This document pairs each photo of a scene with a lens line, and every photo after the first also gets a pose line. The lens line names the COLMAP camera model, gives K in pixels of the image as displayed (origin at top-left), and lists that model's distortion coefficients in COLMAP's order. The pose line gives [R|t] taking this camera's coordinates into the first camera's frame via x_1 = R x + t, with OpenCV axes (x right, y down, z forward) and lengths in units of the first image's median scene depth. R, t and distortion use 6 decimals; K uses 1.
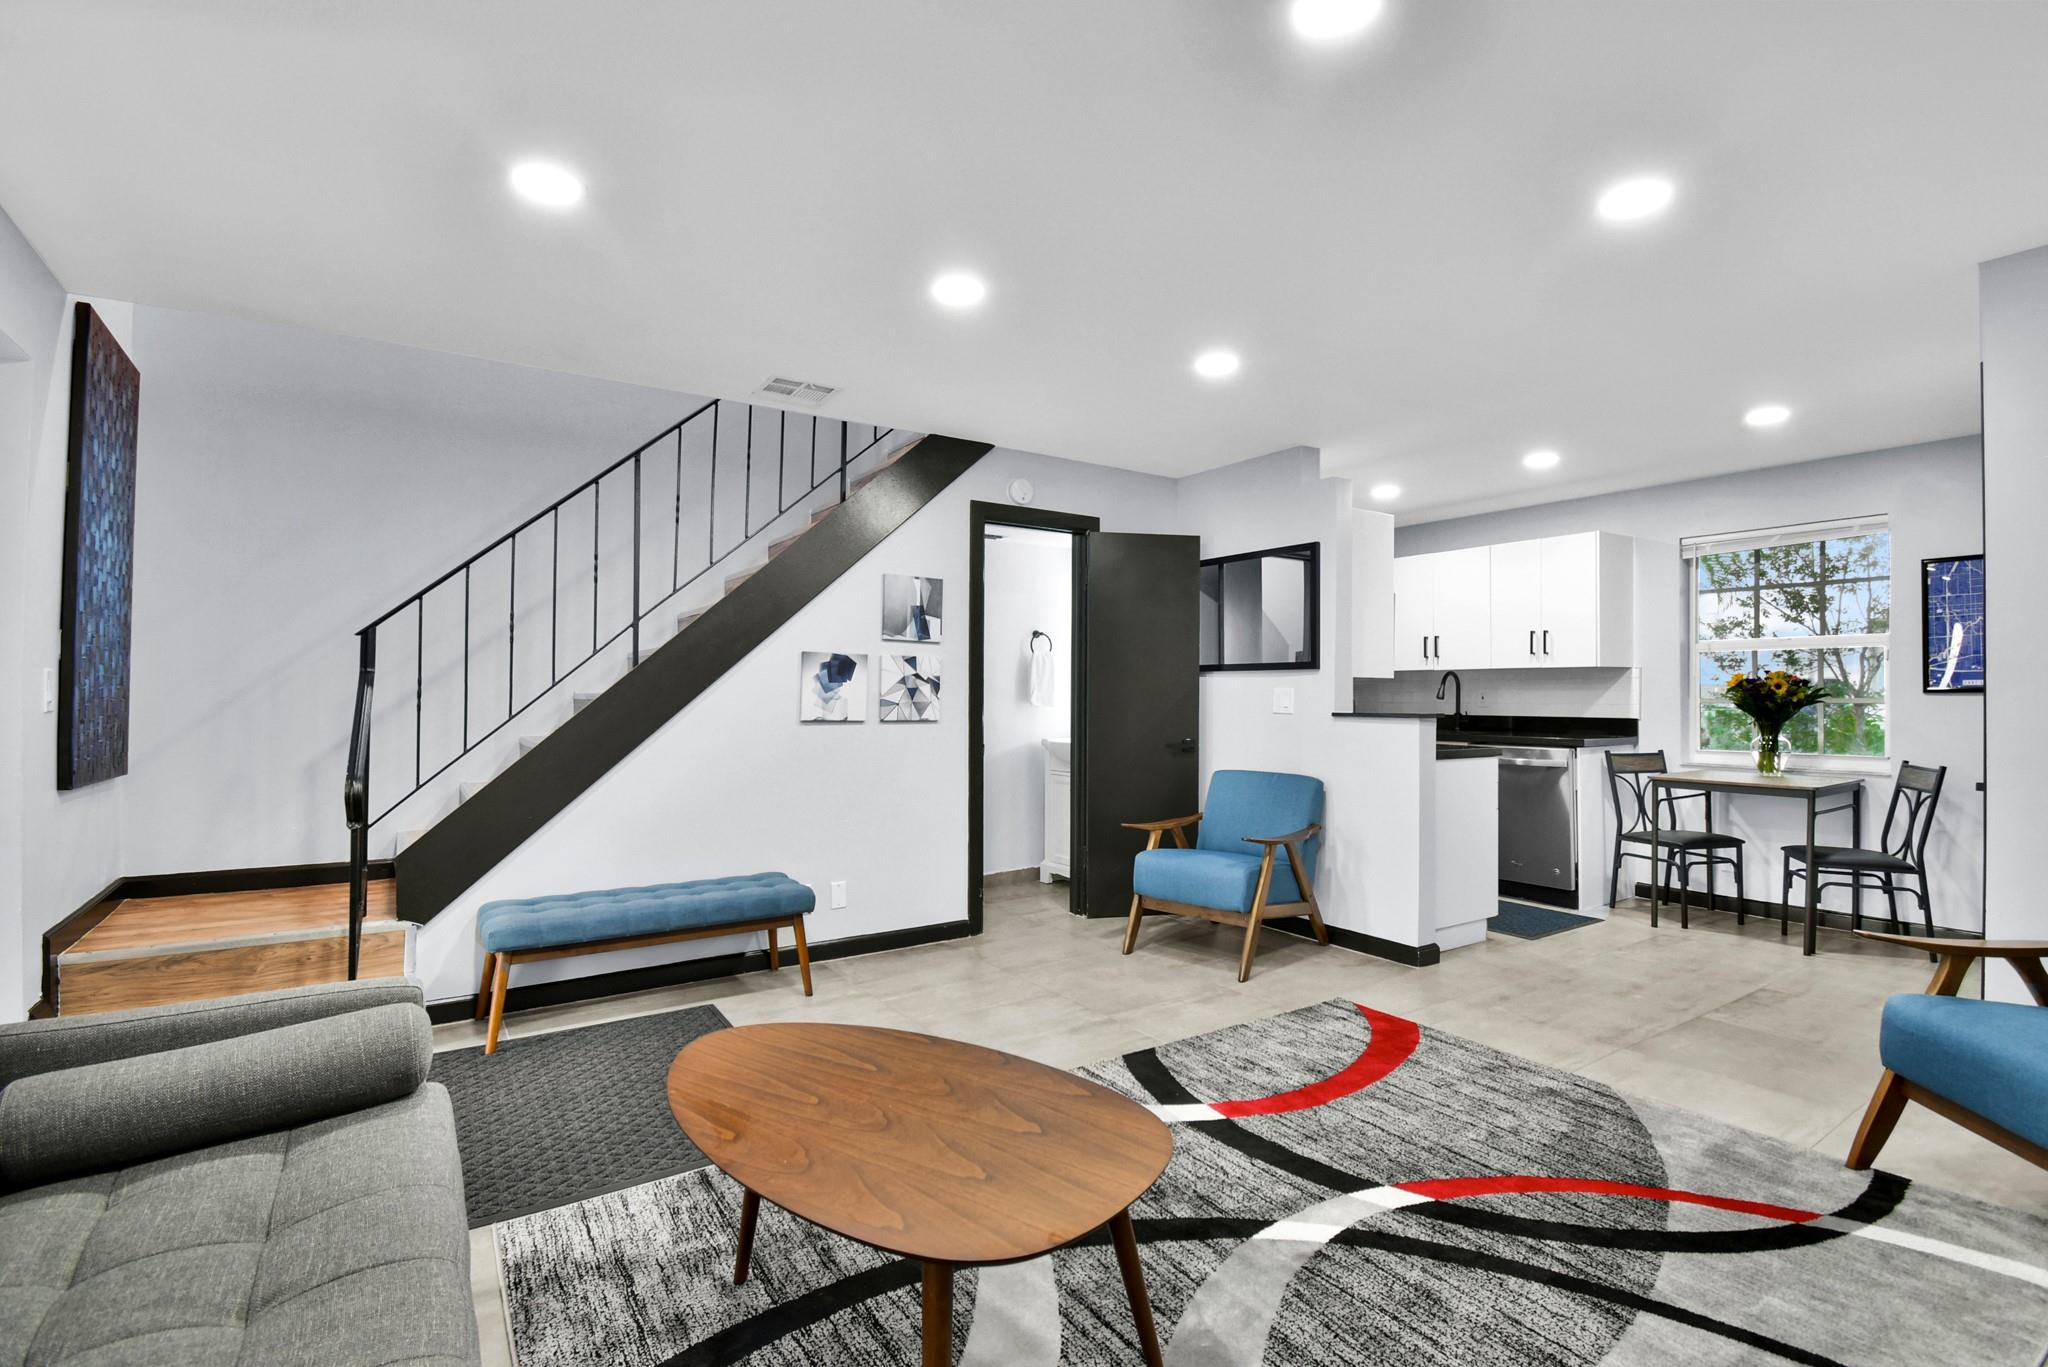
lens RADIAL K [[910.9, 0, 1034.4], [0, 910.9, 693.9], [0, 0, 1]] dist [0.002155, -0.015411]
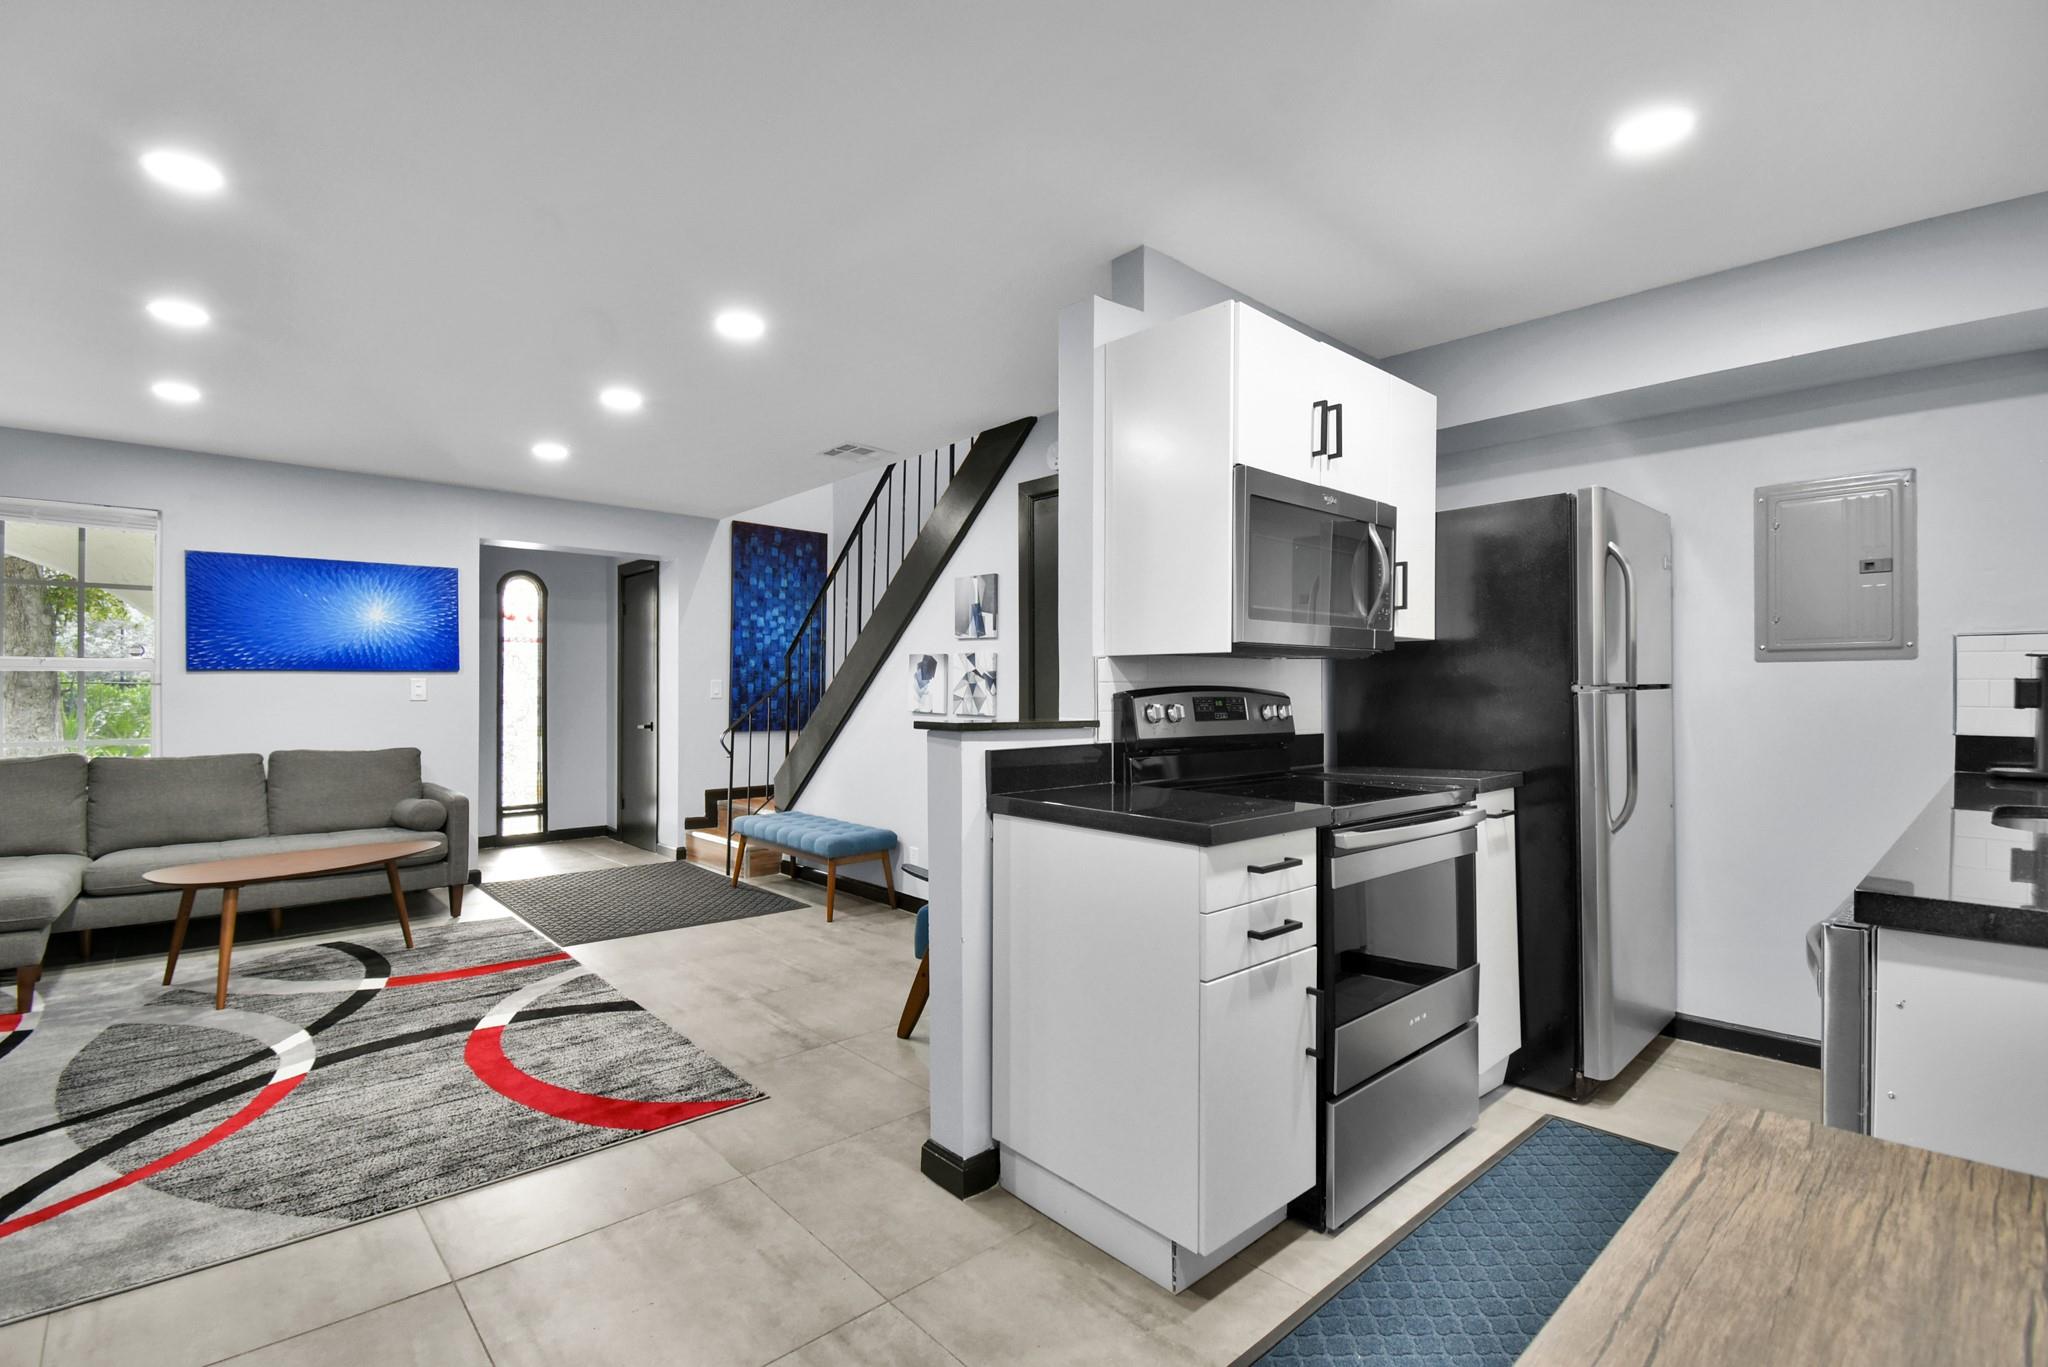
lens RADIAL K [[910.9, 0, 1034.4], [0, 910.9, 693.9], [0, 0, 1]] dist [0.002155, -0.015411]
pose [[0.165886, 0.001116, -0.986144, 1.039006], [0.000075, 0.999999, 0.001144, 0.004722], [0.986145, -0.000264, 0.165886, 1.030464]]
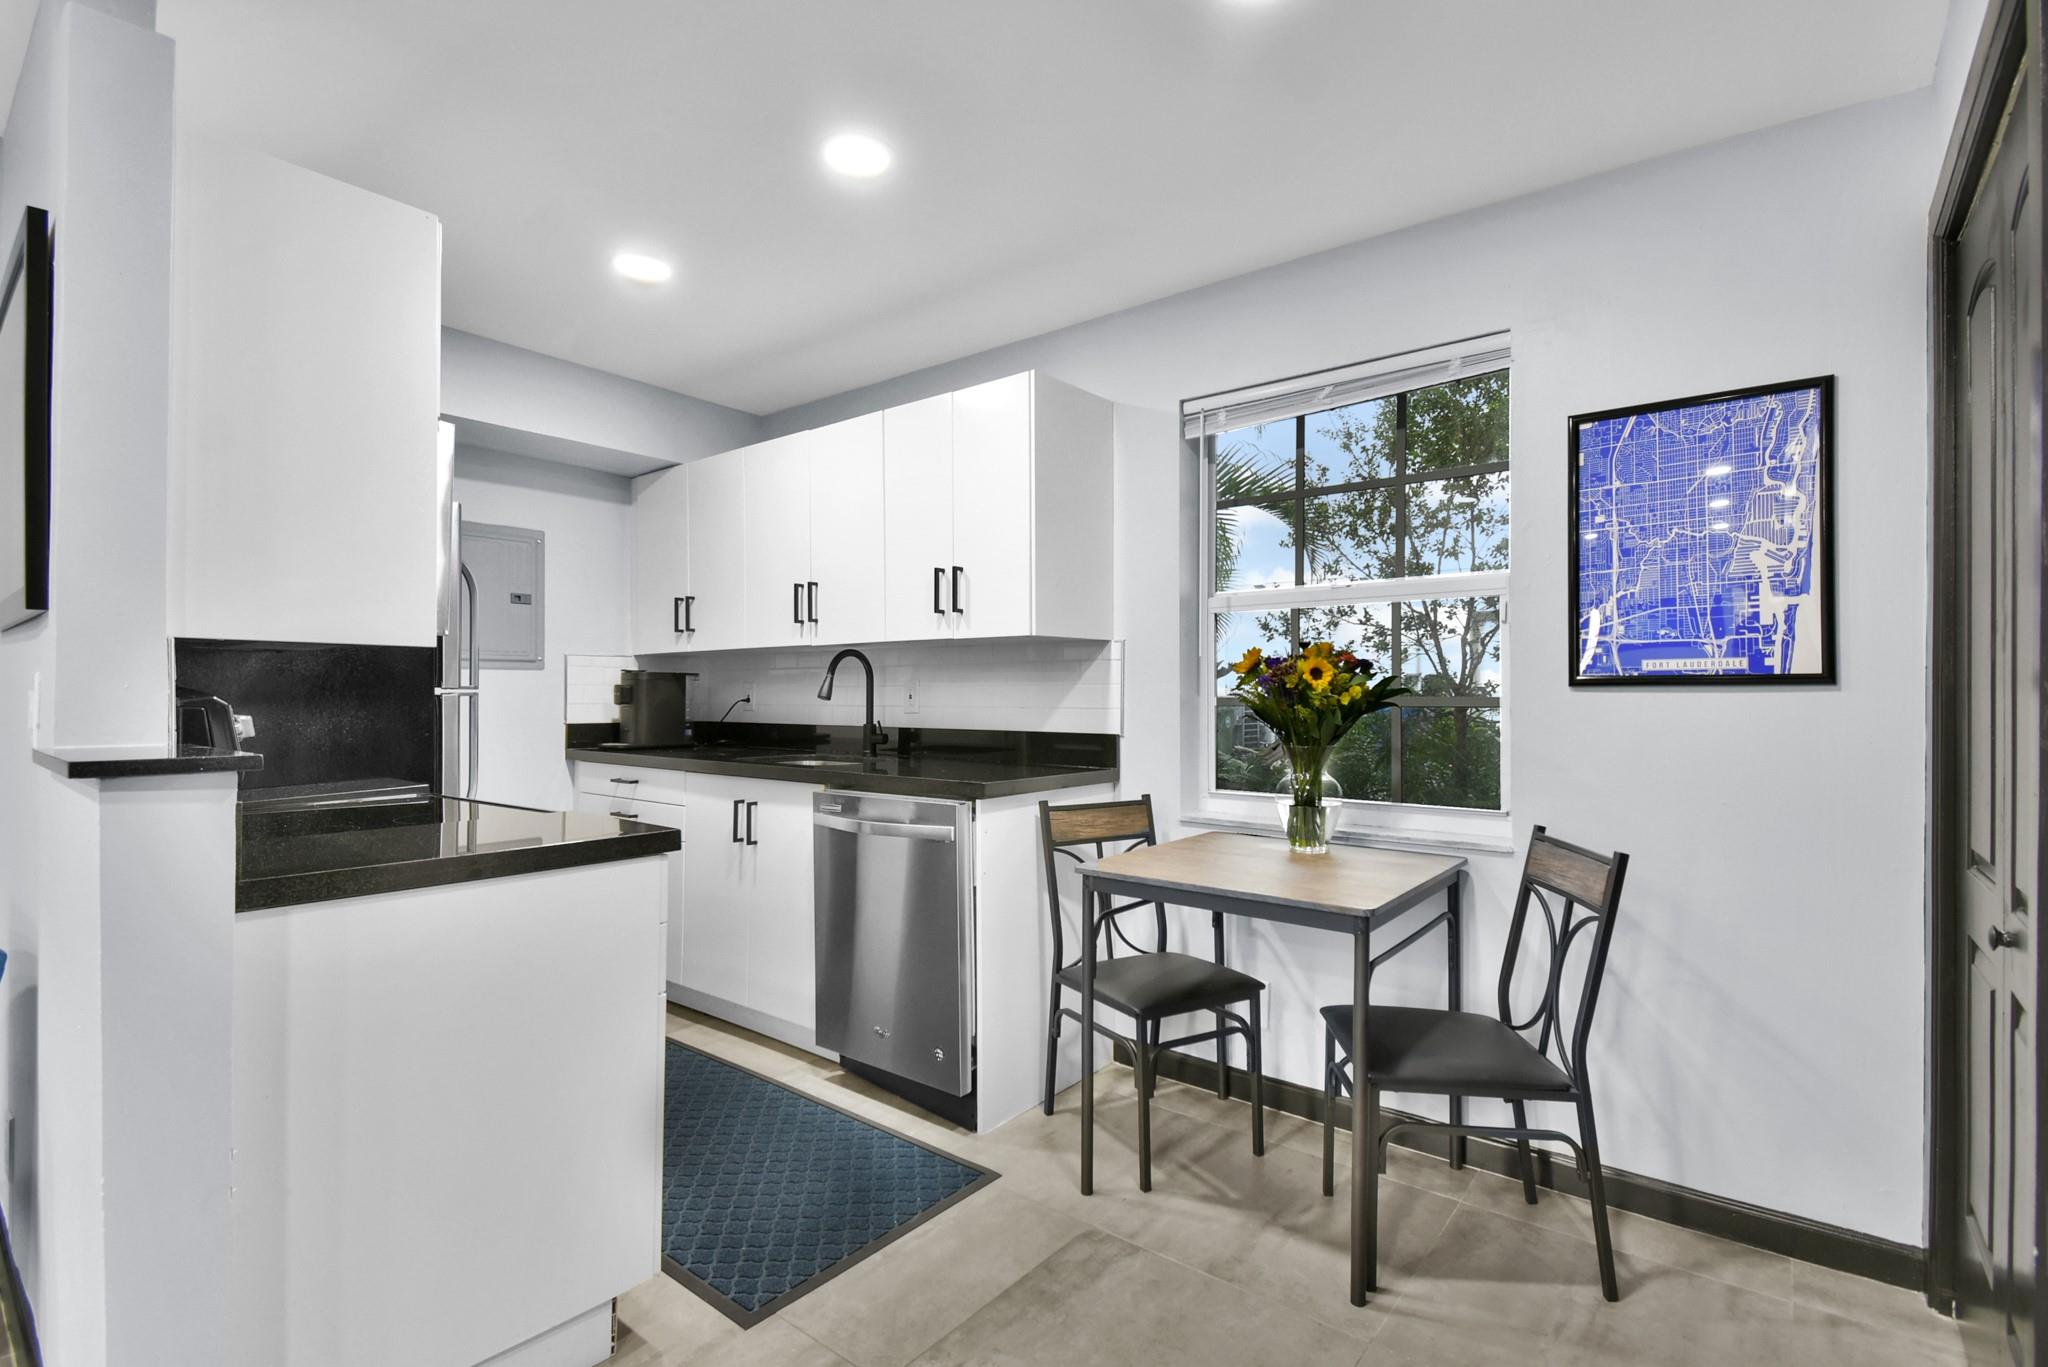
lens RADIAL K [[910.9, 0, 1034.4], [0, 910.9, 693.9], [0, 0, 1]] dist [0.002155, -0.015411]
pose [[0.954076, -0.000333, 0.299564, 0.648615], [-0.000259, 0.999998, 0.001939, 0.002210], [-0.299564, -0.001927, 0.954074, 0.710487]]
